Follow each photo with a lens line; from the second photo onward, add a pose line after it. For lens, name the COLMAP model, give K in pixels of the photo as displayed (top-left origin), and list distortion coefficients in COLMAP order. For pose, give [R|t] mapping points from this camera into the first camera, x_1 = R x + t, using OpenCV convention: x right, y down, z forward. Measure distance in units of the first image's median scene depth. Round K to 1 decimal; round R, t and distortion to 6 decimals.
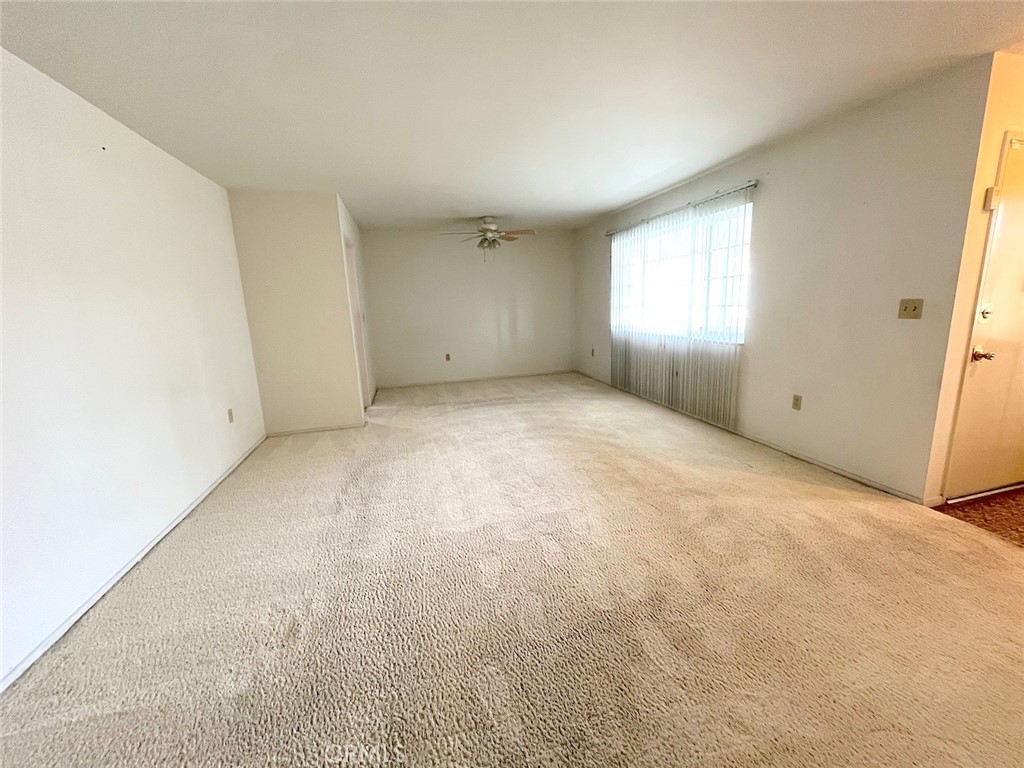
lens RADIAL K [[412.3, 0, 514.3], [0, 412.3, 378.1], [0, 0, 1]] dist [-0.001257, -0.001265]
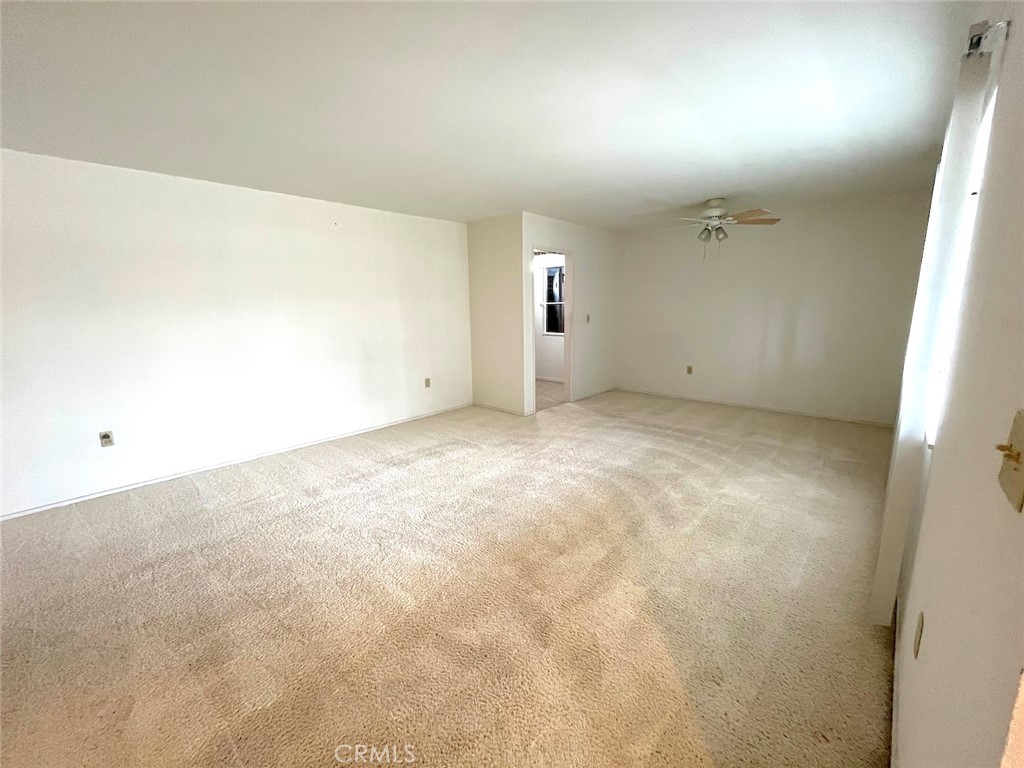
lens RADIAL K [[412.3, 0, 513.6], [0, 412.3, 378.9], [0, 0, 1]] dist [-0.001257, -0.001265]
pose [[0.531971, 0.180466, -0.827308, 0.584931], [-0.157978, 0.981023, 0.112415, -0.115929], [0.831895, 0.070895, 0.550385, 0.375031]]
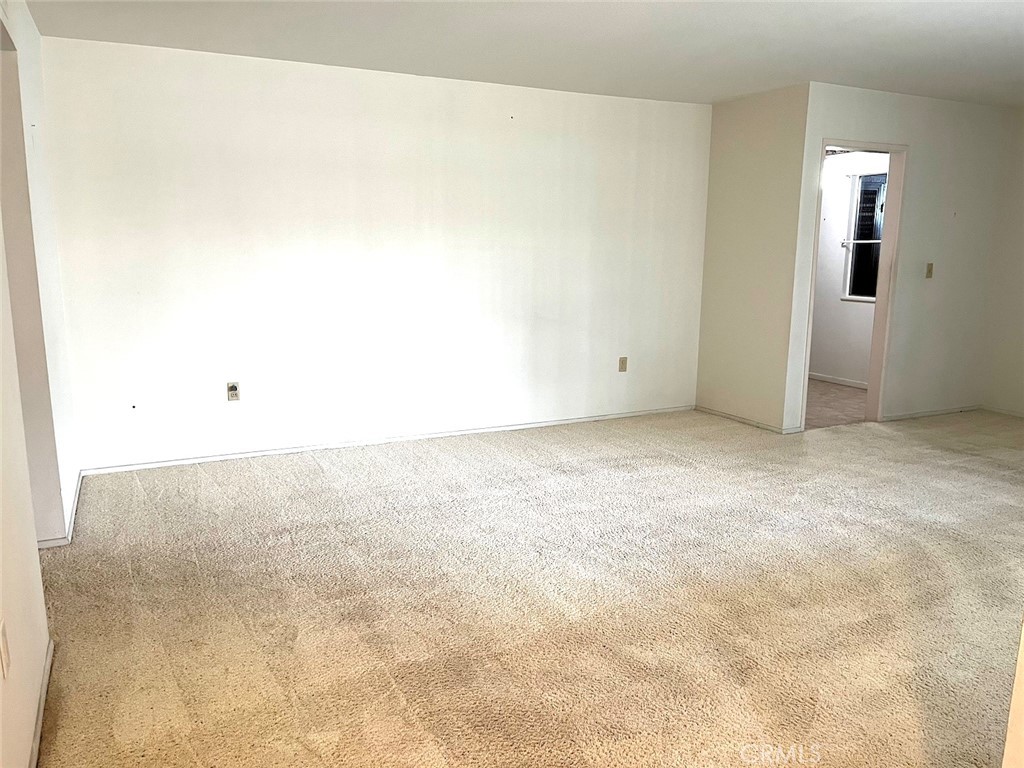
lens RADIAL K [[778.2, 0, 509.1], [0, 778.2, 382.1], [0, 0, 1]] dist [0.032459, -0.020834]
pose [[0.194801, 0.210874, -0.957906, 0.794098], [-0.191957, 0.965927, 0.173603, -0.104562], [0.961876, 0.150058, 0.228642, 0.306503]]
